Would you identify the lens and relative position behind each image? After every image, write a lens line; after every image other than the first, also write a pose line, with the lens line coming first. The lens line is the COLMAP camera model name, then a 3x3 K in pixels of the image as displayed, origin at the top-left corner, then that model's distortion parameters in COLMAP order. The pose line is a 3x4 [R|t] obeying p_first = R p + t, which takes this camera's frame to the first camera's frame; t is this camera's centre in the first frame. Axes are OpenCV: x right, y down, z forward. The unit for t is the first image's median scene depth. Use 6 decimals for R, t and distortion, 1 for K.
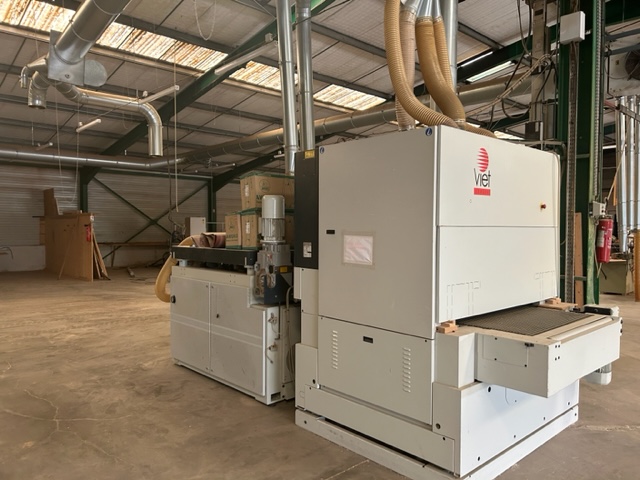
lens RADIAL K [[482.7, 0, 317.7], [0, 482.7, 242.9], [0, 0, 1]] dist [0.048921, -0.056180]
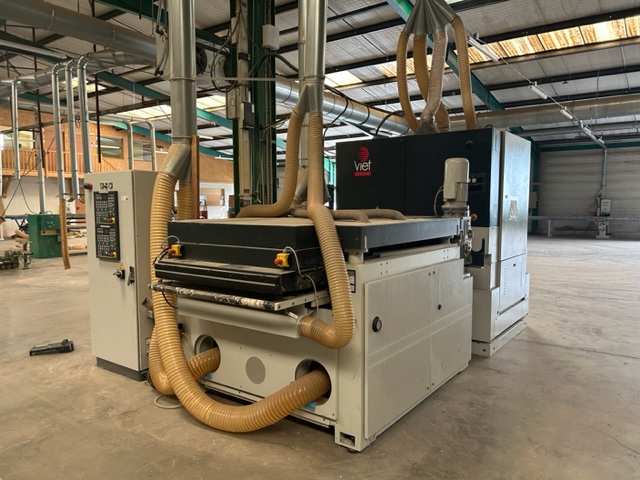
lens RADIAL K [[482.7, 0, 320.6], [0, 482.7, 242.7], [0, 0, 1]] dist [0.048921, -0.056180]
pose [[-0.200510, -0.081703, 0.976279, -1.324141], [0.032006, 0.995438, 0.089879, -0.036449], [-0.979169, 0.049268, -0.196980, 1.937181]]
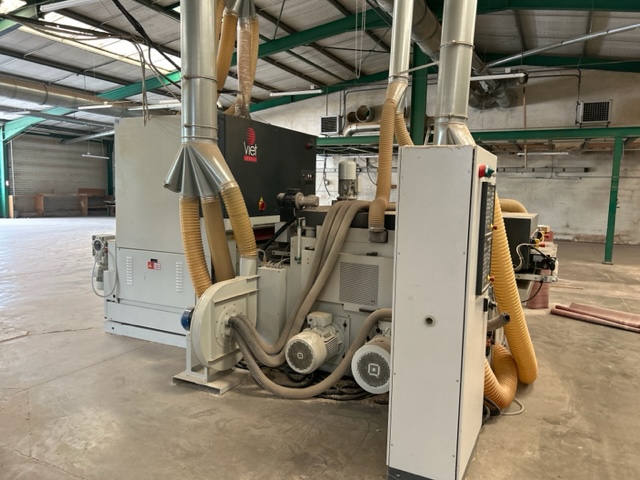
lens RADIAL K [[482.7, 0, 322.9], [0, 482.7, 236.0], [0, 0, 1]] dist [0.048921, -0.056180]
pose [[-0.931145, 0.010655, -0.364494, 0.568646], [-0.036199, 0.991935, 0.121471, -0.073339], [0.362849, 0.126302, -0.923249, 2.867970]]
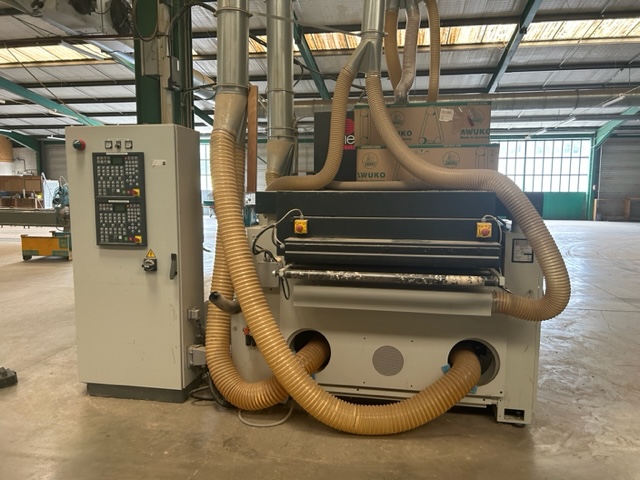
lens RADIAL K [[482.7, 0, 320.4], [0, 482.7, 244.1], [0, 0, 1]] dist [0.048921, -0.056180]
pose [[-0.610825, -0.091965, 0.786407, -0.933932], [0.020059, 0.991115, 0.131485, -0.015843], [-0.791511, 0.096089, -0.603553, 2.494826]]
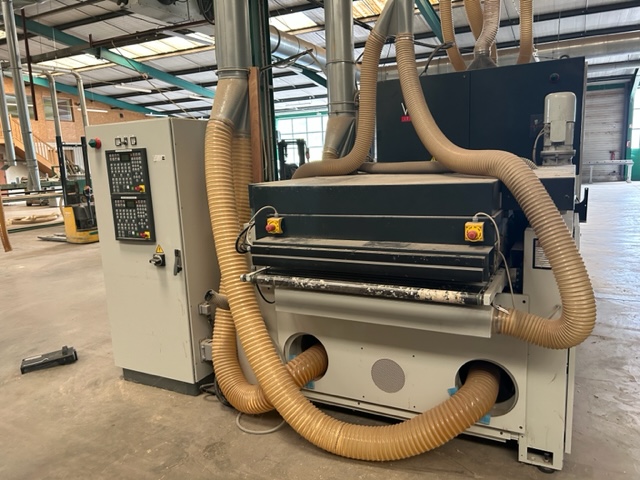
lens RADIAL K [[482.7, 0, 324.5], [0, 482.7, 242.0], [0, 0, 1]] dist [0.048921, -0.056180]
pose [[-0.355730, -0.145390, 0.923211, -0.979761], [0.071612, 0.980681, 0.182035, -0.042393], [-0.931841, 0.130868, -0.338446, 2.211652]]
